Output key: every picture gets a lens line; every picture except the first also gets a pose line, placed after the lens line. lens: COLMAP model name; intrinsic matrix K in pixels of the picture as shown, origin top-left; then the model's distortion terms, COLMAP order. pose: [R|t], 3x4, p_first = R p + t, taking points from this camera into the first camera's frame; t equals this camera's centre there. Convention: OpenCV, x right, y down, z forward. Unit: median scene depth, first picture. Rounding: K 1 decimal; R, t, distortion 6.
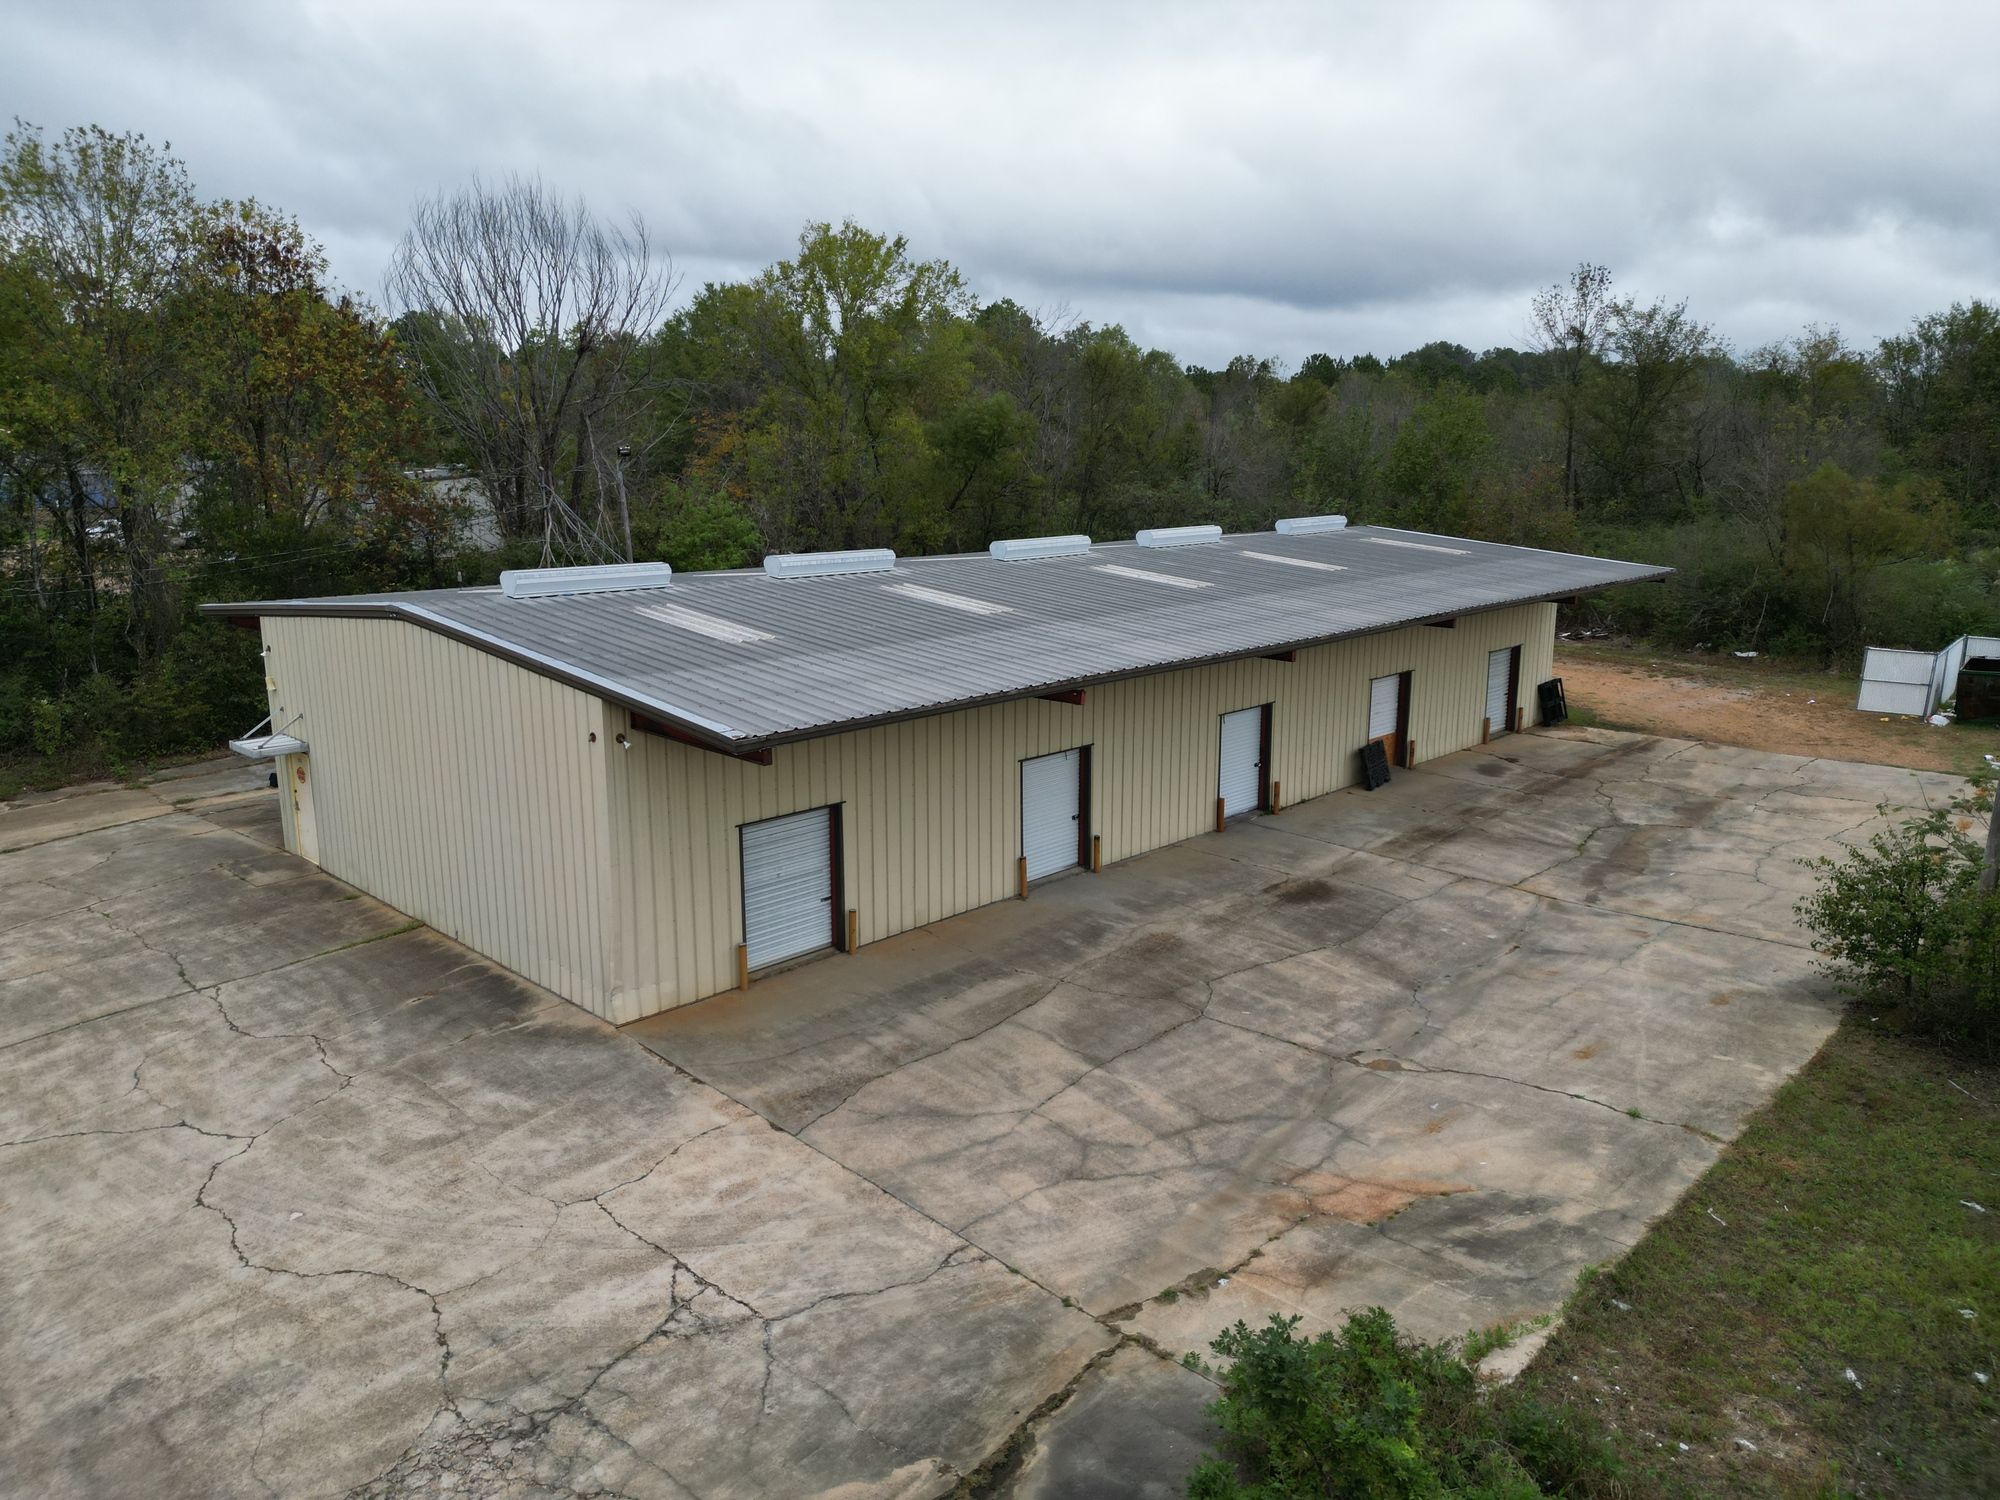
lens RADIAL K [[1397.8, 0, 1006.2], [0, 1397.8, 752.8], [0, 0, 1]] dist [0.075877, -0.076301]
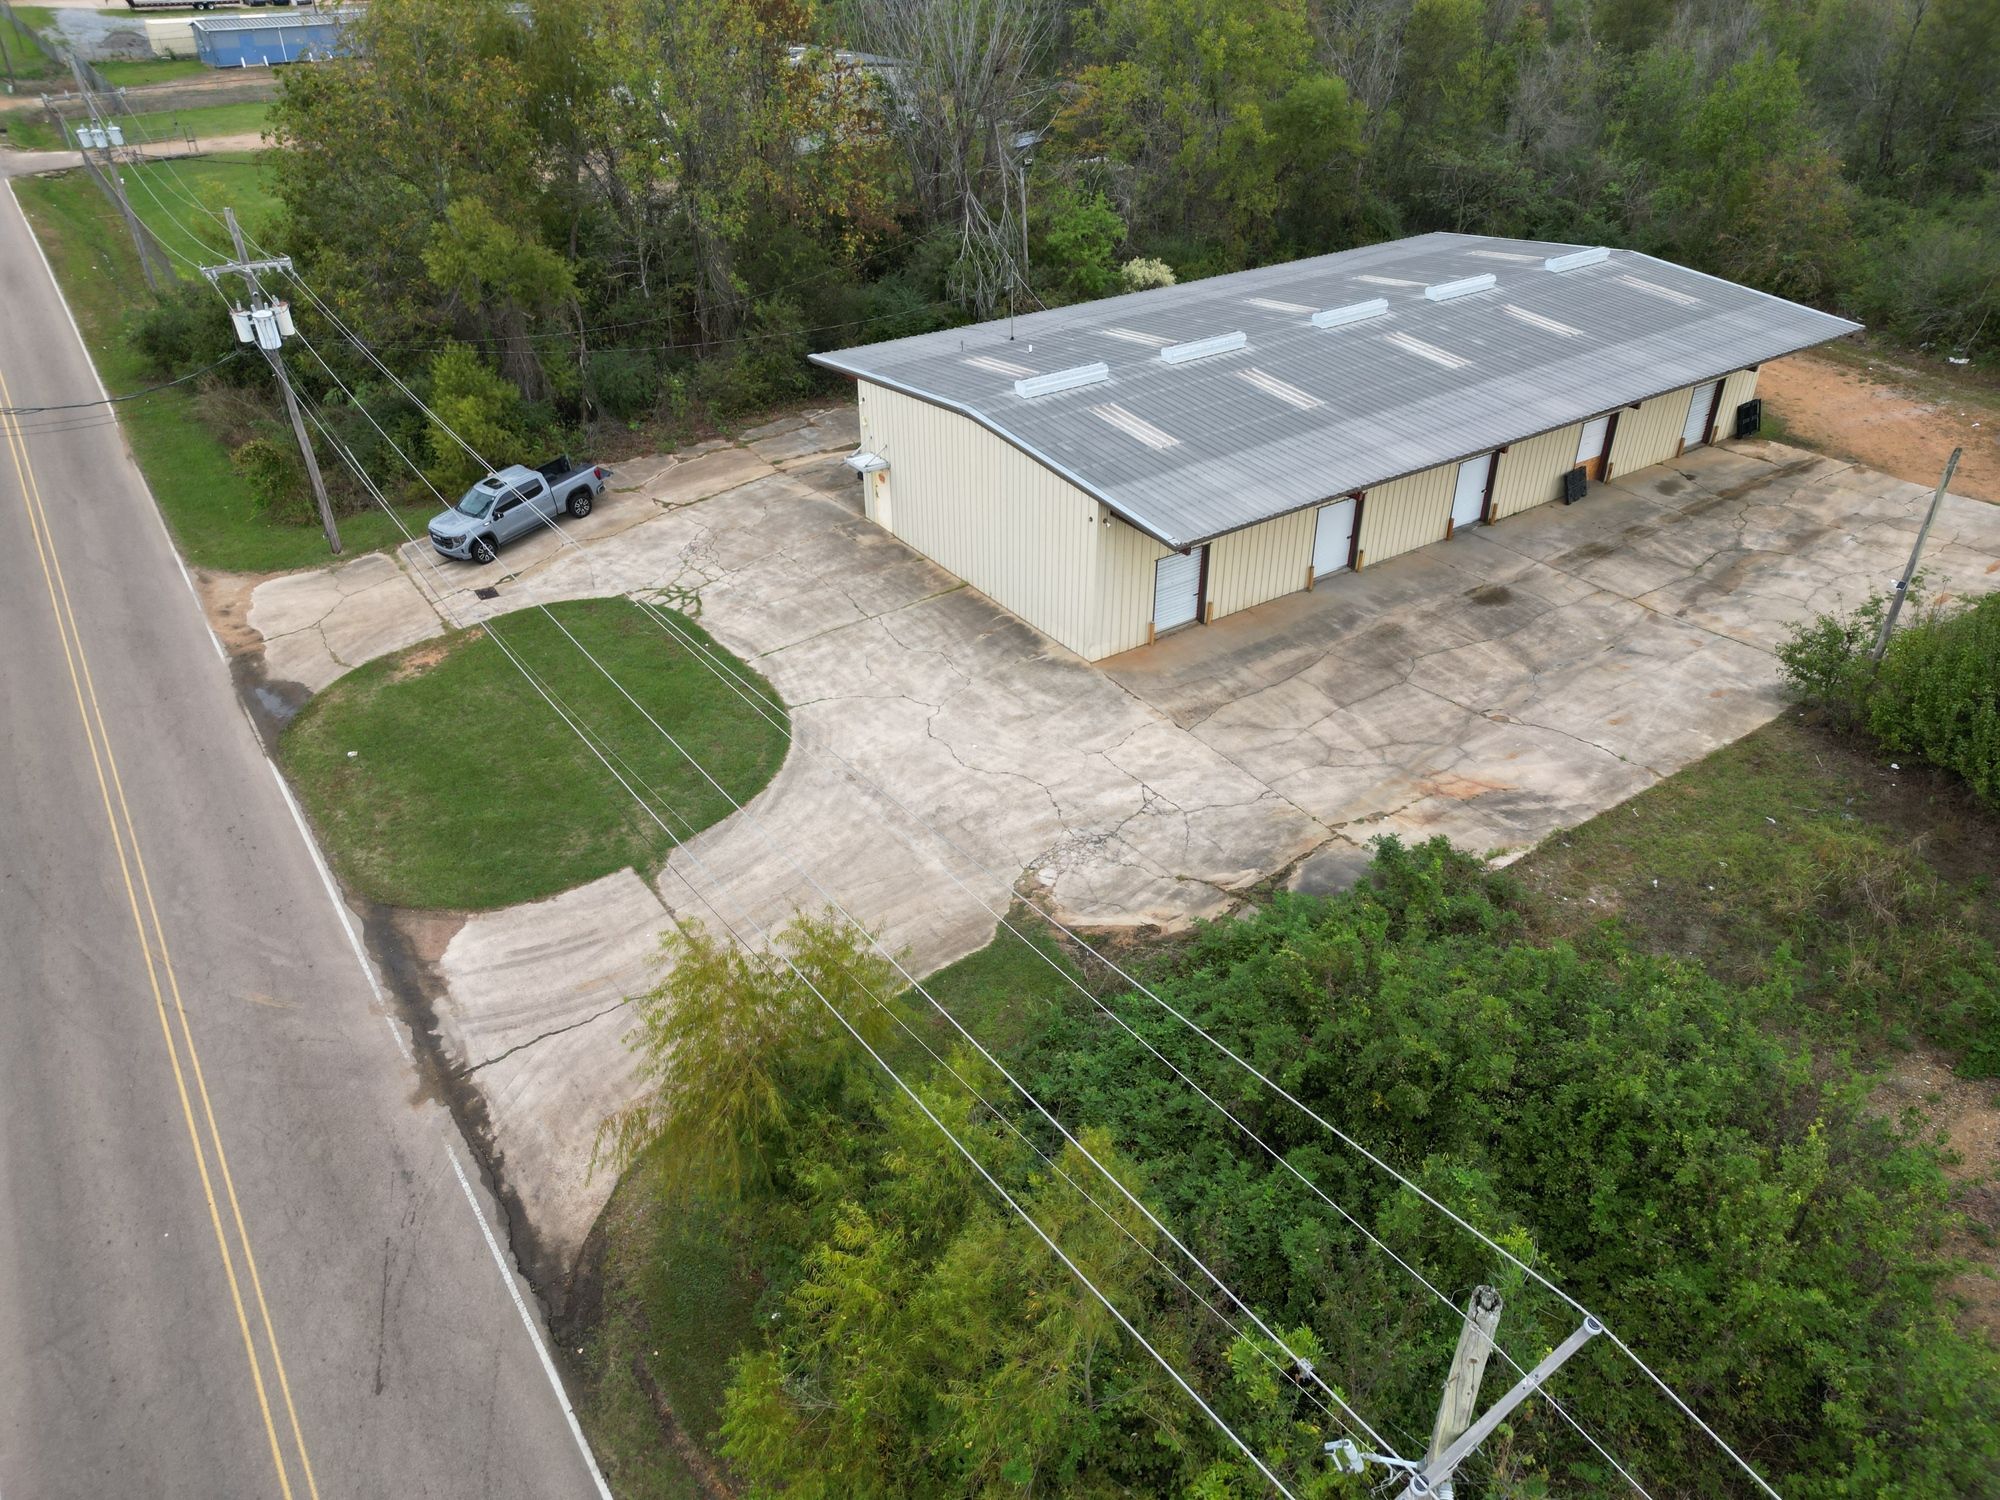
lens RADIAL K [[1397.8, 0, 999.8], [0, 1397.8, 757.1], [0, 0, 1]] dist [0.075877, -0.076301]
pose [[0.980665, 0.097968, -0.169405, -0.058953], [-0.034175, 0.938100, 0.344674, -0.343308], [0.192686, -0.332221, 0.923310, -0.848993]]
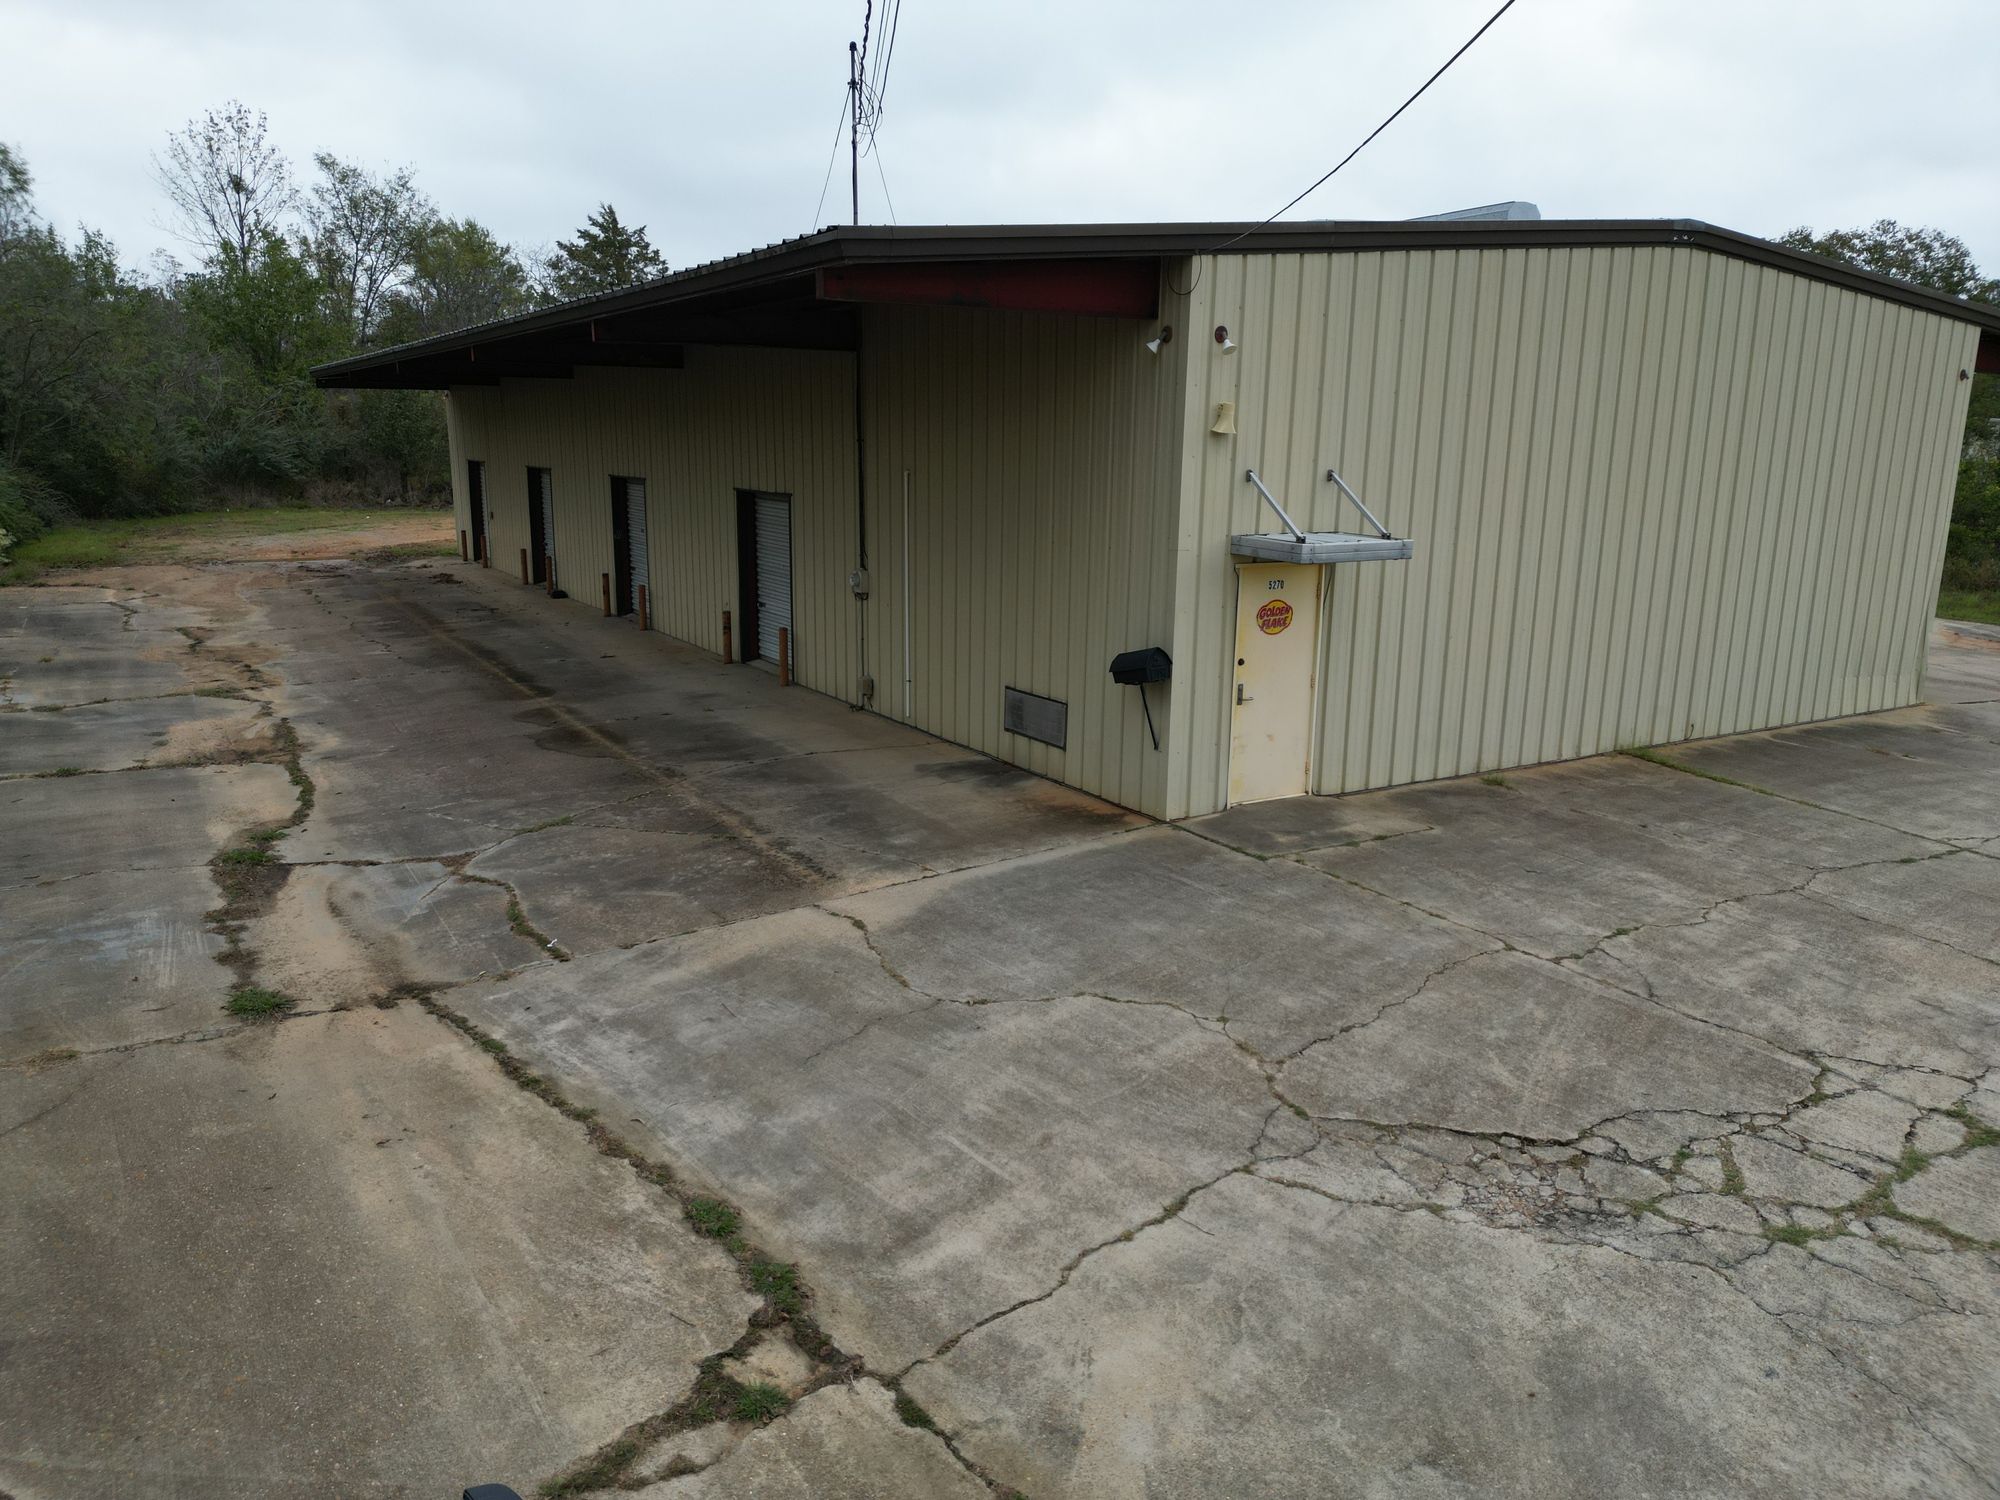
lens RADIAL K [[1397.8, 0, 1002.0], [0, 1397.8, 751.2], [0, 0, 1]] dist [0.075877, -0.076301]
pose [[0.253538, -0.211855, 0.943841, -1.302714], [0.198873, 0.966295, 0.163473, -0.046606], [-0.946661, 0.146258, 0.287125, 1.296653]]
